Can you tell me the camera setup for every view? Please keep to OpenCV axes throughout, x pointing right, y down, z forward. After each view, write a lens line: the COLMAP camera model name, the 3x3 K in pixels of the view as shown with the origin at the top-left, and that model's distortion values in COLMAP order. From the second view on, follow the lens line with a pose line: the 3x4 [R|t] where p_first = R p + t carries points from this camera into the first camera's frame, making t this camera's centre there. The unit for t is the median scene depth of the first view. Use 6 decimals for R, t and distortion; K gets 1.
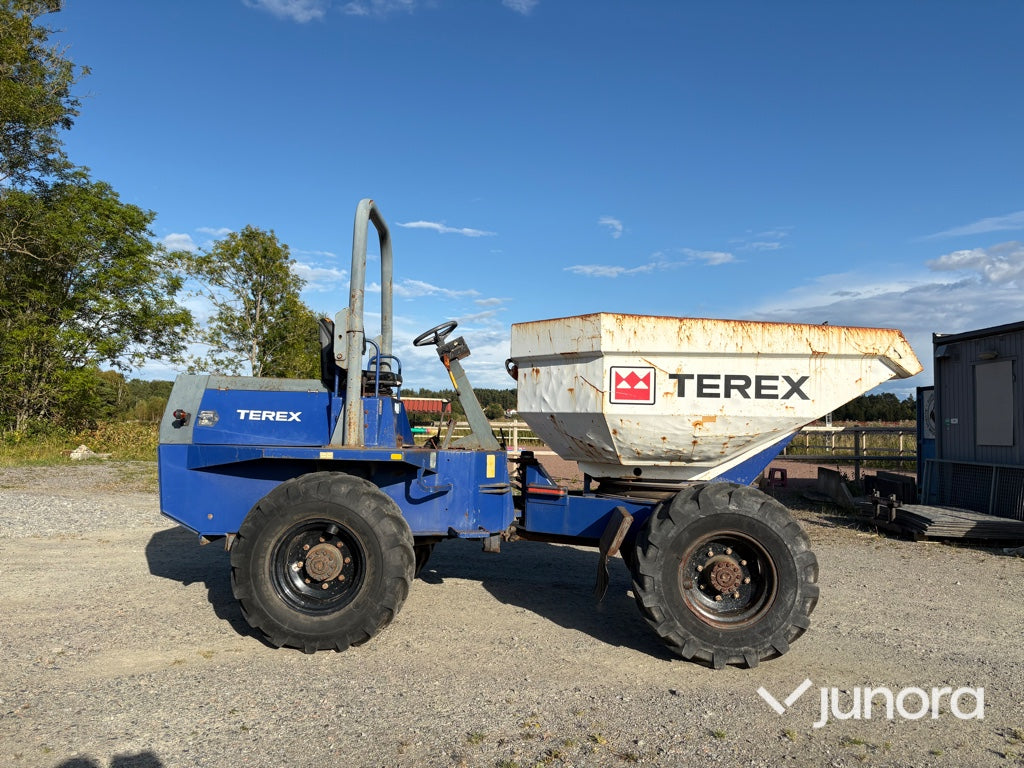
lens RADIAL K [[779.3, 0, 513.1], [0, 779.3, 377.2], [0, 0, 1]] dist [0.036981, -0.041474]
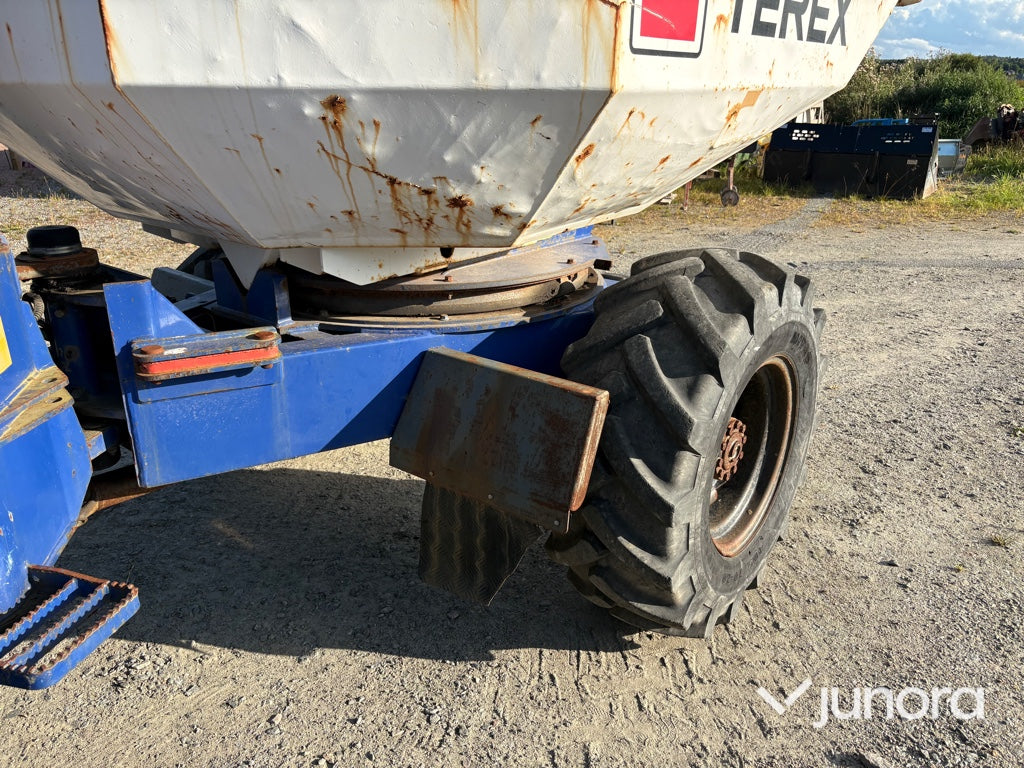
lens RADIAL K [[785.3, 0, 516.8], [0, 785.3, 398.9], [0, 0, 1]] dist [0.020698, -0.018156]
pose [[0.555035, -0.328904, 0.764040, -0.156058], [-0.043769, 0.905689, 0.421678, 0.029209], [-0.830675, -0.267487, 0.488293, 0.867903]]
